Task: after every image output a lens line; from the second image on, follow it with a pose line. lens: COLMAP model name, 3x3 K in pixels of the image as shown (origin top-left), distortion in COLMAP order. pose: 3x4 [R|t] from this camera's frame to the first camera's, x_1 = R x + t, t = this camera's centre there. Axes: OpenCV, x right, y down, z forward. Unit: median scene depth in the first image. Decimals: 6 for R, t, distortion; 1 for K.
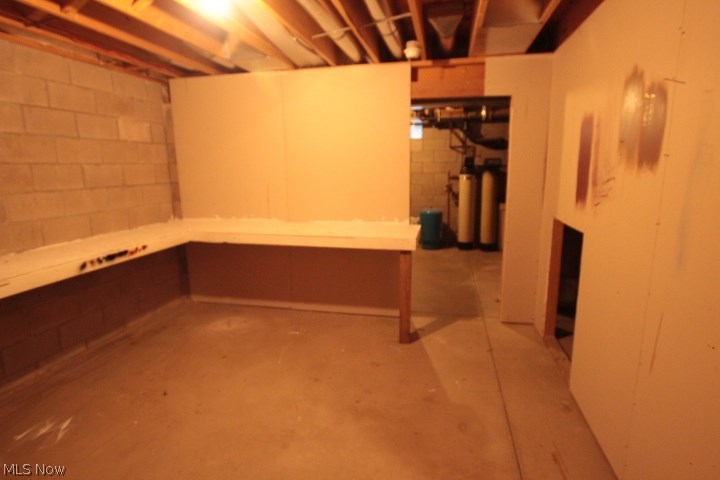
lens RADIAL K [[396.5, 0, 364.4], [0, 396.5, 240.3], [0, 0, 1]] dist [-0.001498, 0.001045]
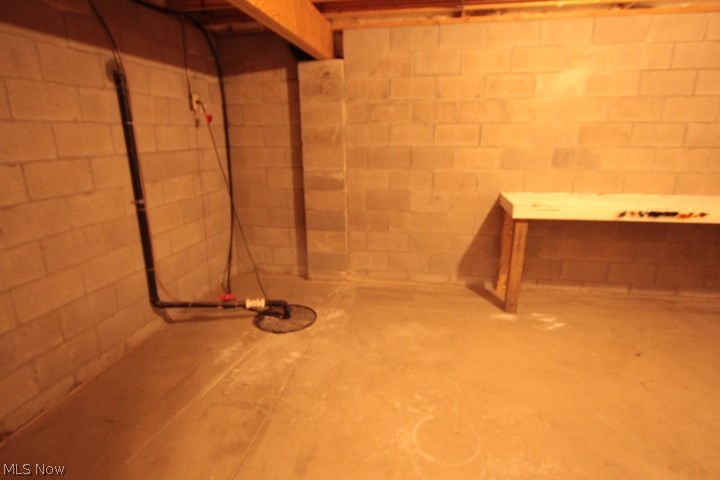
lens RADIAL K [[396.5, 0, 360.5], [0, 396.5, 242.0], [0, 0, 1]] dist [-0.001498, 0.001045]
pose [[0.052243, 0.283531, -0.957539, 0.323008], [-0.186596, 0.944733, 0.269558, -0.023552], [0.981047, 0.164591, 0.102261, 0.140210]]
